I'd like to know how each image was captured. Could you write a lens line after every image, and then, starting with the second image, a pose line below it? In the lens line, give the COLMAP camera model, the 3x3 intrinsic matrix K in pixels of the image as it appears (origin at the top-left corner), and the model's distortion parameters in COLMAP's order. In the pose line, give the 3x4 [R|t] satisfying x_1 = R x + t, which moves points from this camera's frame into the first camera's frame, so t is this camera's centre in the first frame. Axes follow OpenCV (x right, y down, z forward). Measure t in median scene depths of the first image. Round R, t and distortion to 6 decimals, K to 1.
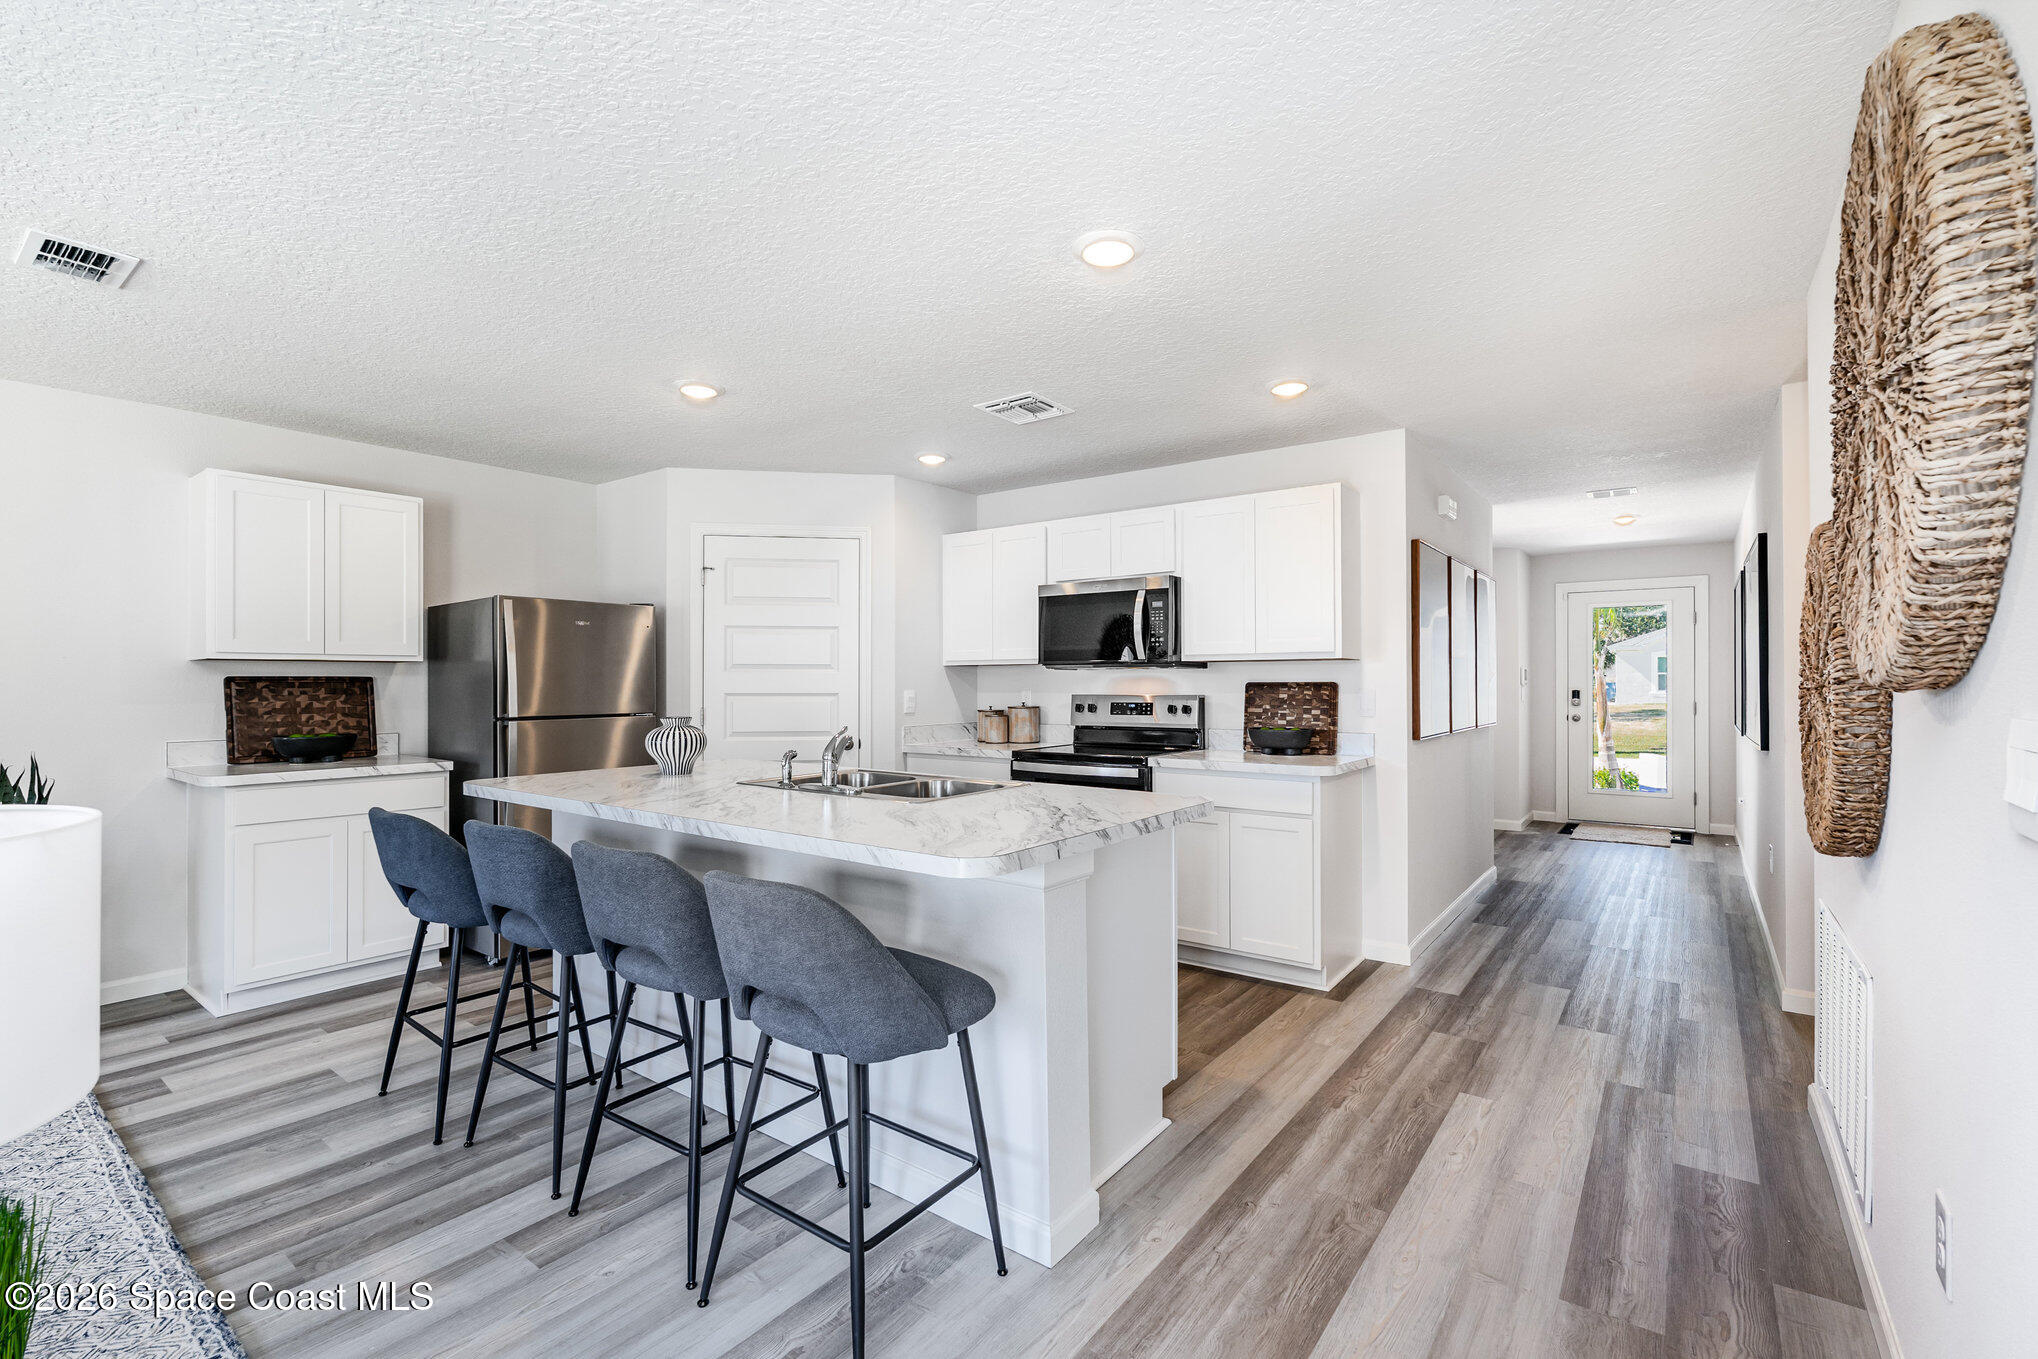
lens RADIAL K [[887.1, 0, 1016.3], [0, 887.1, 674.6], [0, 0, 1]] dist [-0.003552, -0.000997]
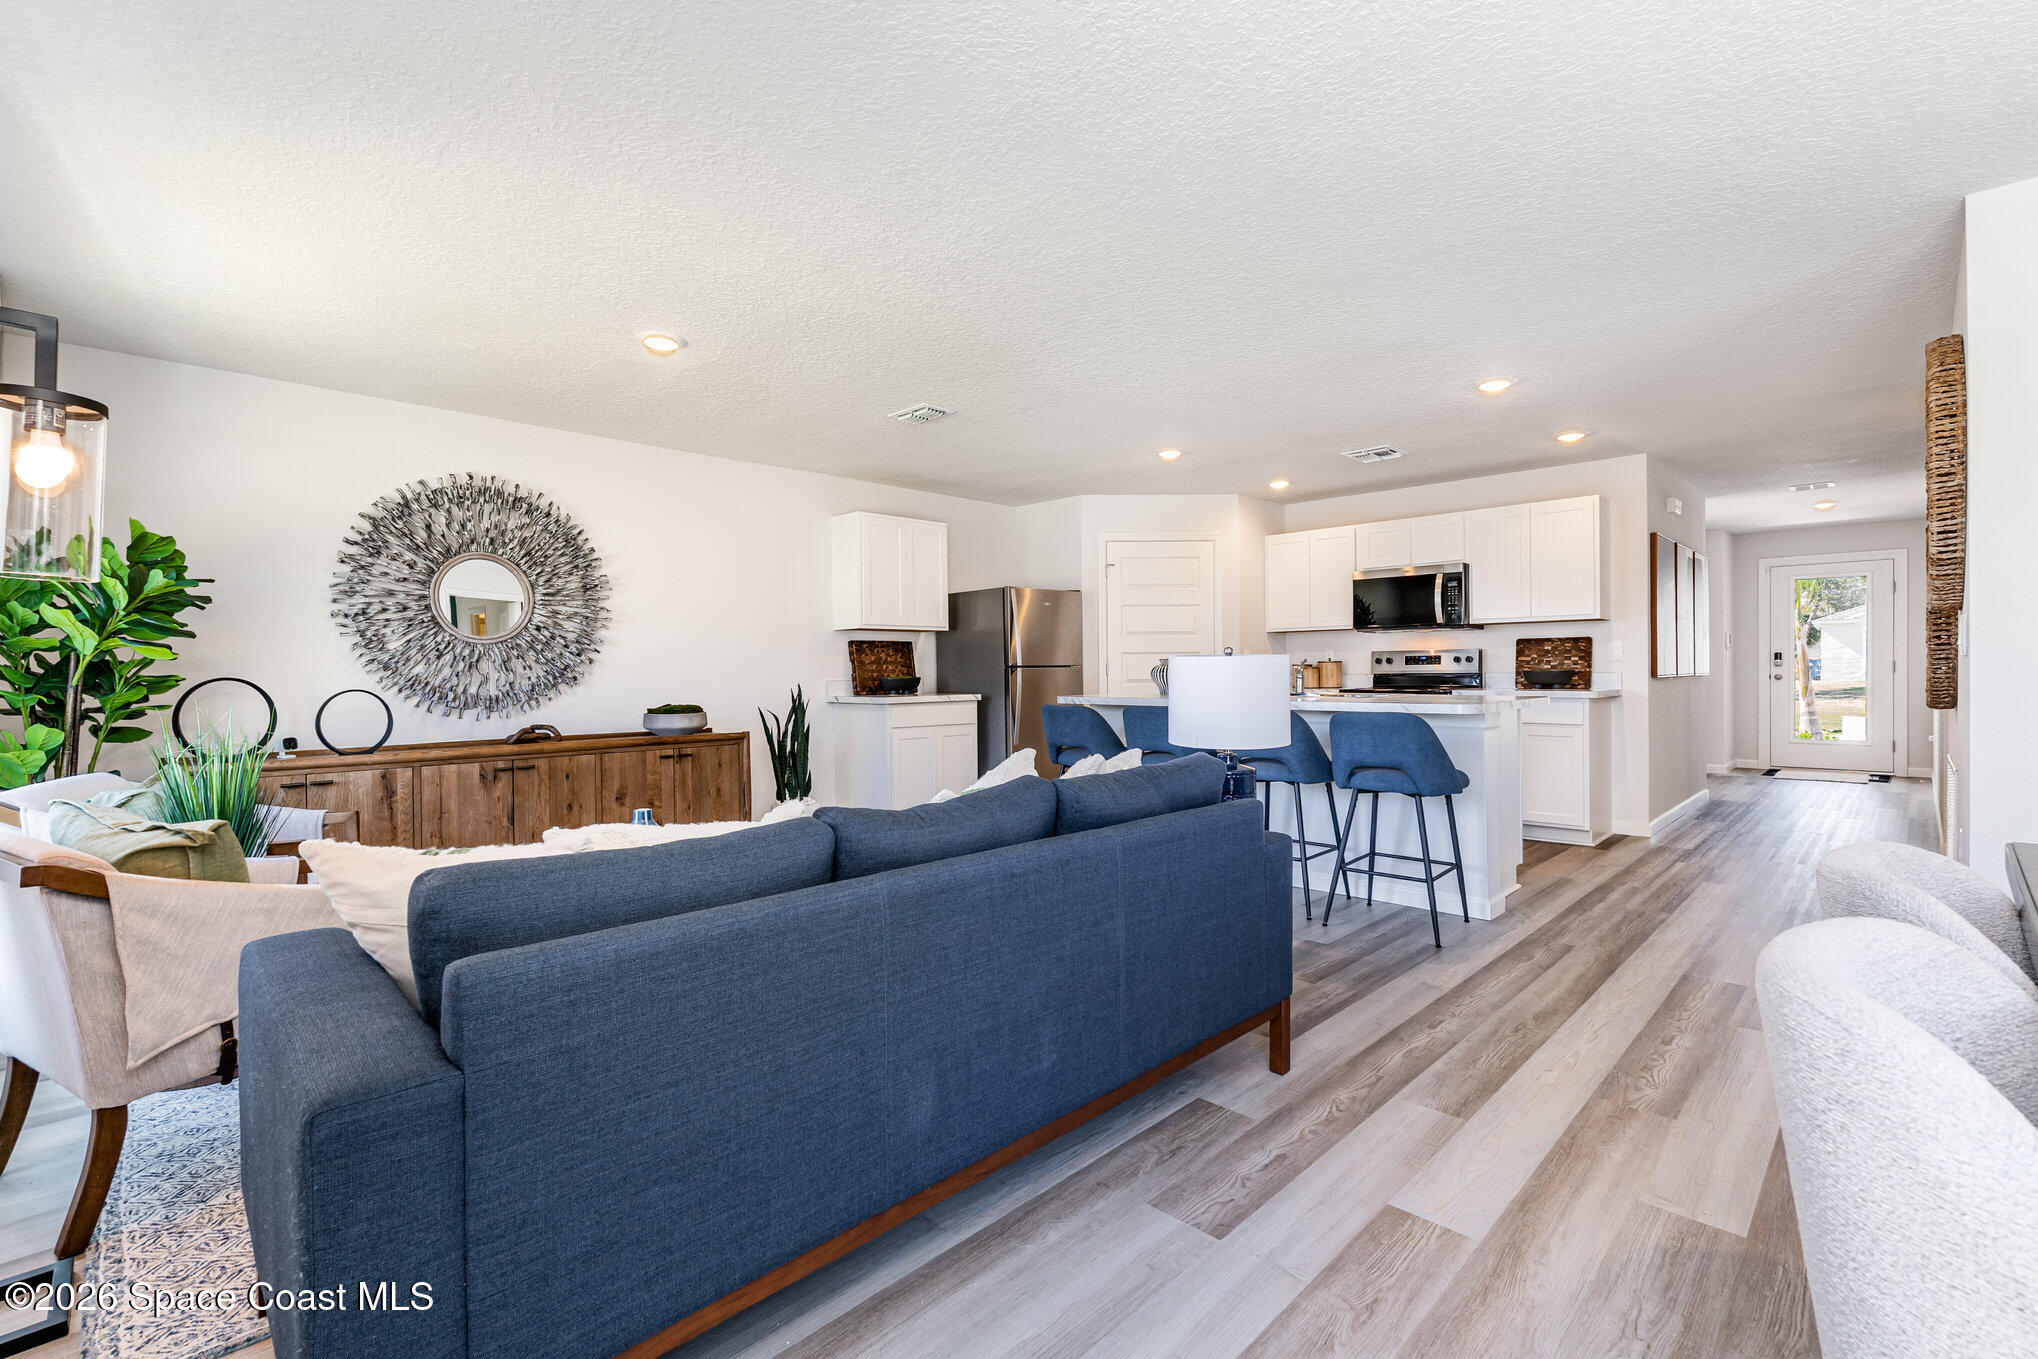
lens RADIAL K [[887.1, 0, 1030.3], [0, 887.1, 672.6], [0, 0, 1]] dist [-0.003552, -0.000997]
pose [[0.990839, -0.007294, -0.134848, -0.312388], [0.009196, 0.999867, 0.013492, 0.036788], [0.134732, -0.014609, 0.990774, -0.478089]]
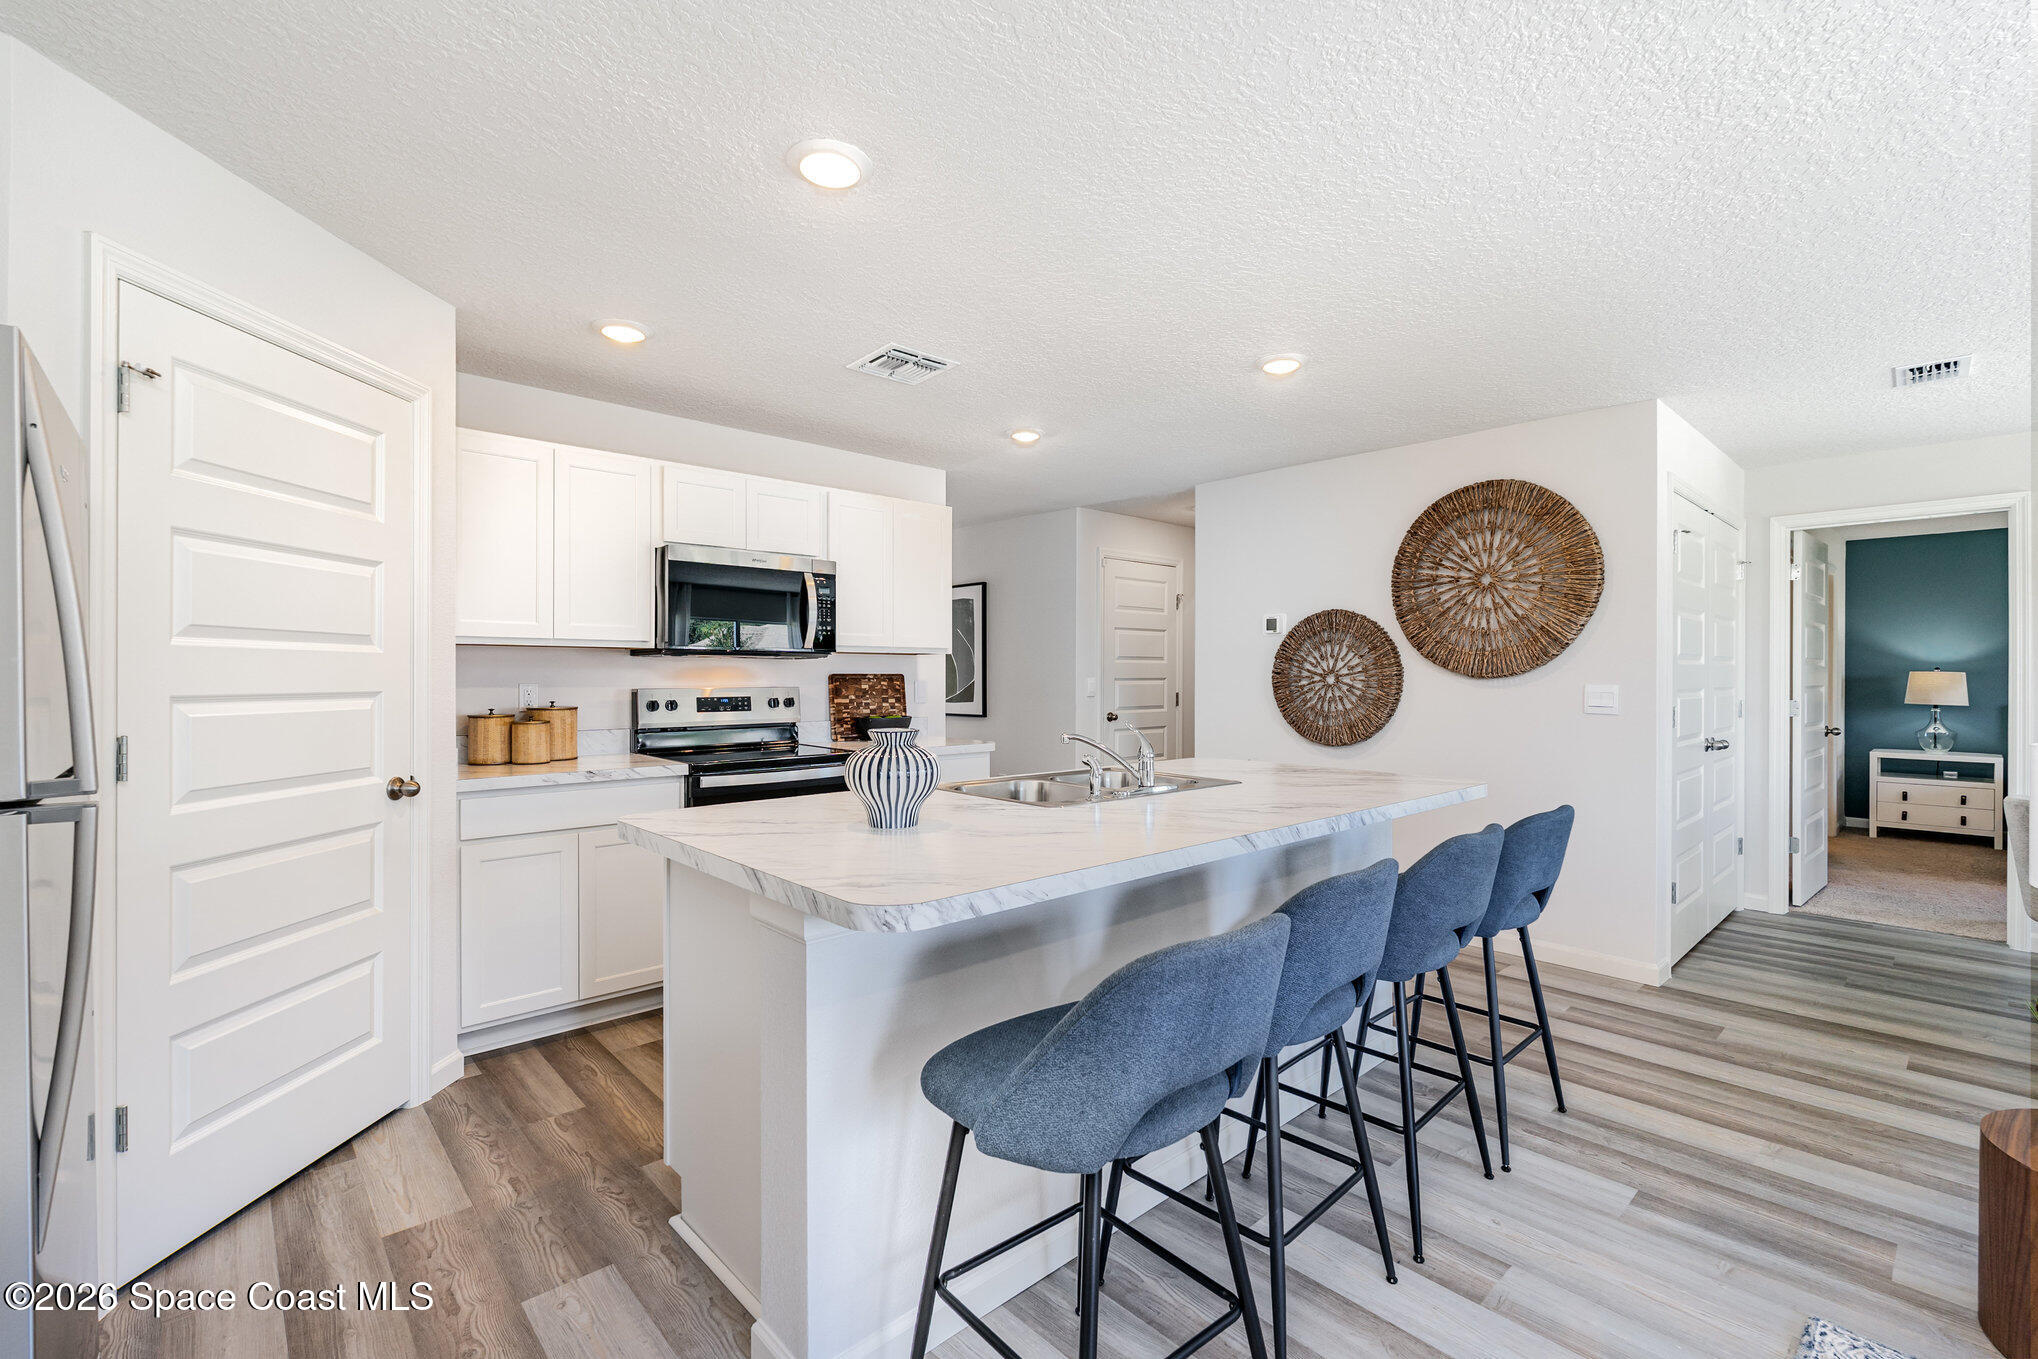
lens RADIAL K [[887.1, 0, 1055.2], [0, 887.1, 661.6], [0, 0, 1]] dist [-0.003552, -0.000997]
pose [[0.153497, 0.010389, 0.988094, -0.723457], [-0.021632, 0.999740, -0.007151, -0.003440], [-0.987912, -0.020277, 0.153682, 0.608057]]
